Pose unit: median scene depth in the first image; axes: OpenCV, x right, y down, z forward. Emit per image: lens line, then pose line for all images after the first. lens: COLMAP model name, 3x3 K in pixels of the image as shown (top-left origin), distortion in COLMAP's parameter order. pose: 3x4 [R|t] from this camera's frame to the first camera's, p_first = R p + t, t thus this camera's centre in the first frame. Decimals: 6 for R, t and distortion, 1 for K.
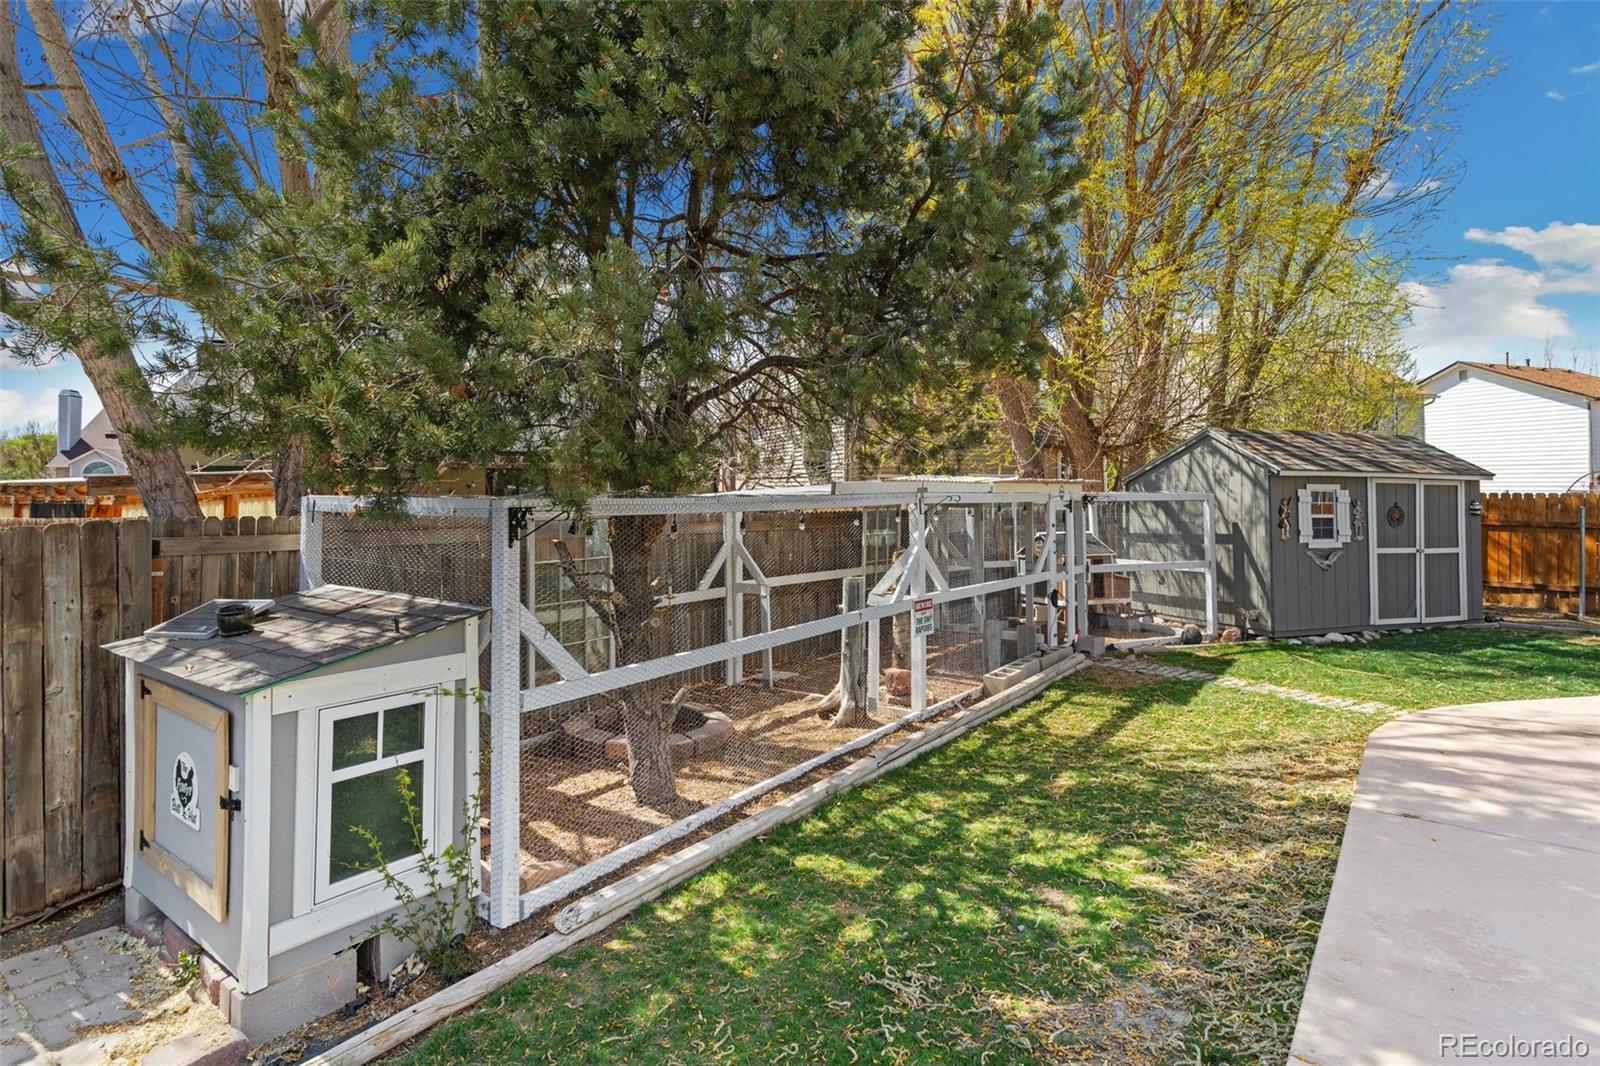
lens RADIAL K [[837.2, 0, 802.8], [0, 837.2, 465.0], [0, 0, 1]] dist [-0.002047, 0.000537]
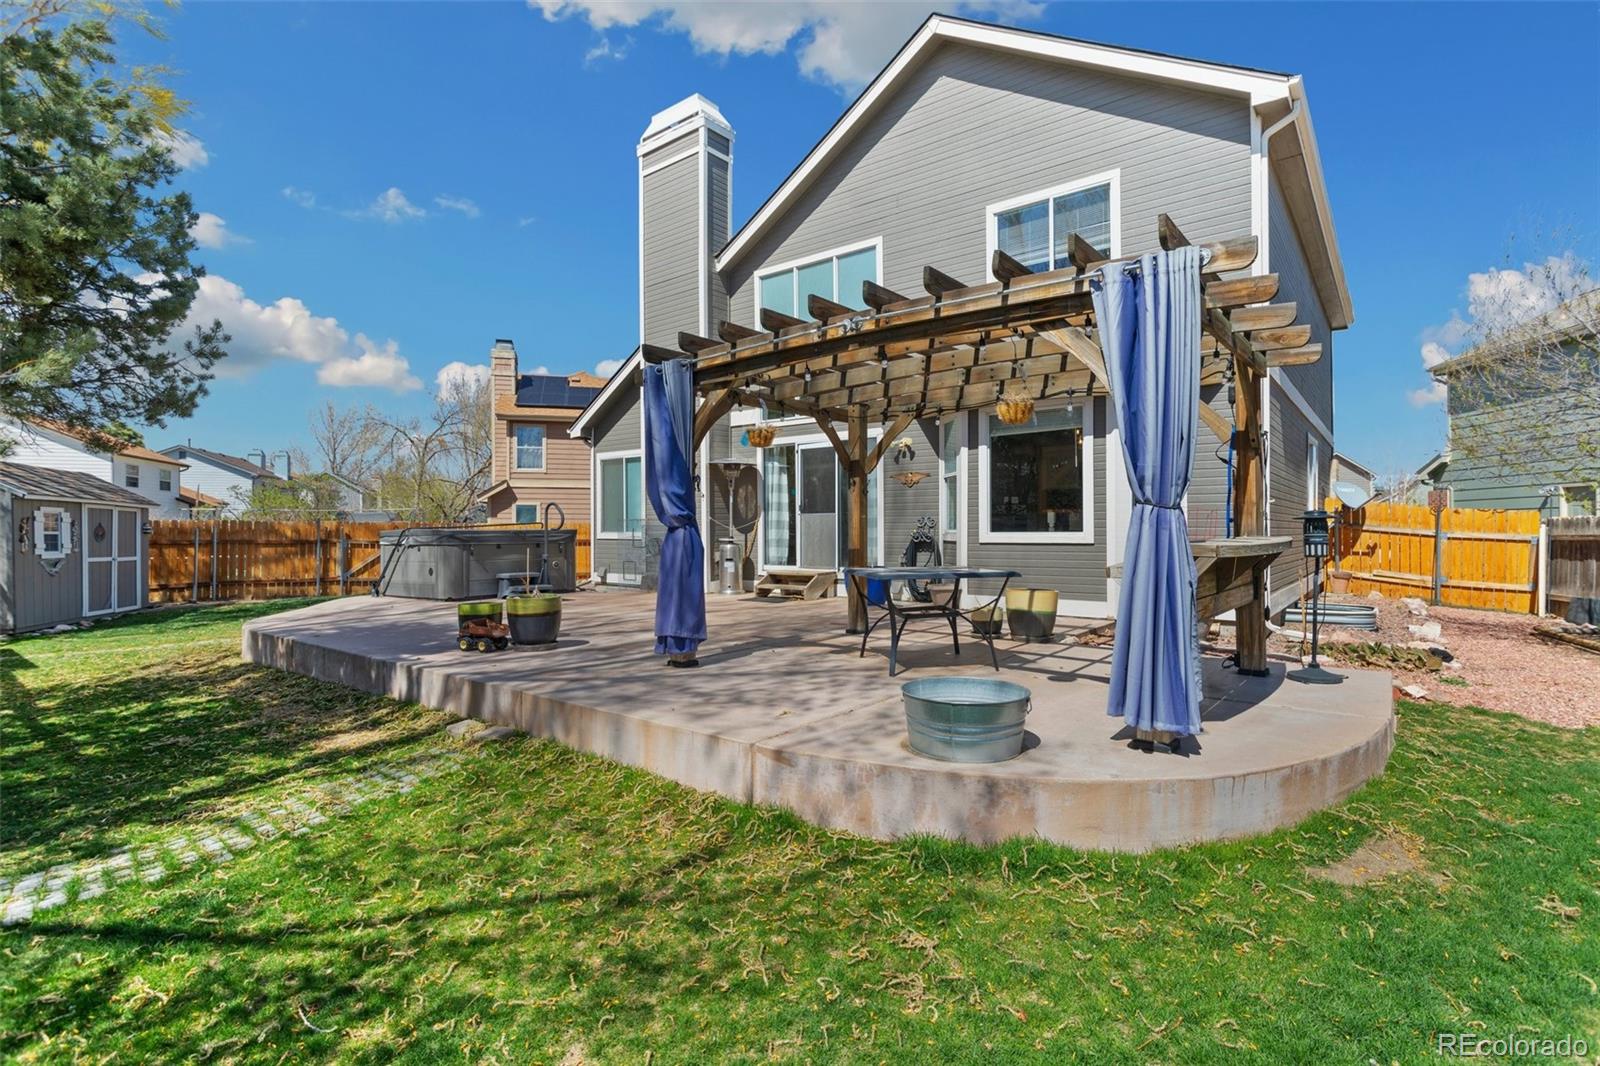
lens RADIAL K [[760.1, 0, 798.9], [0, 760.1, 525.2], [0, 0, 1]] dist [0.002745, 0.001598]
pose [[0.028030, 0.005964, 0.999589, -0.471994], [-0.022580, 0.999731, -0.005332, 0.030129], [-0.999352, -0.022421, 0.028157, -0.138588]]
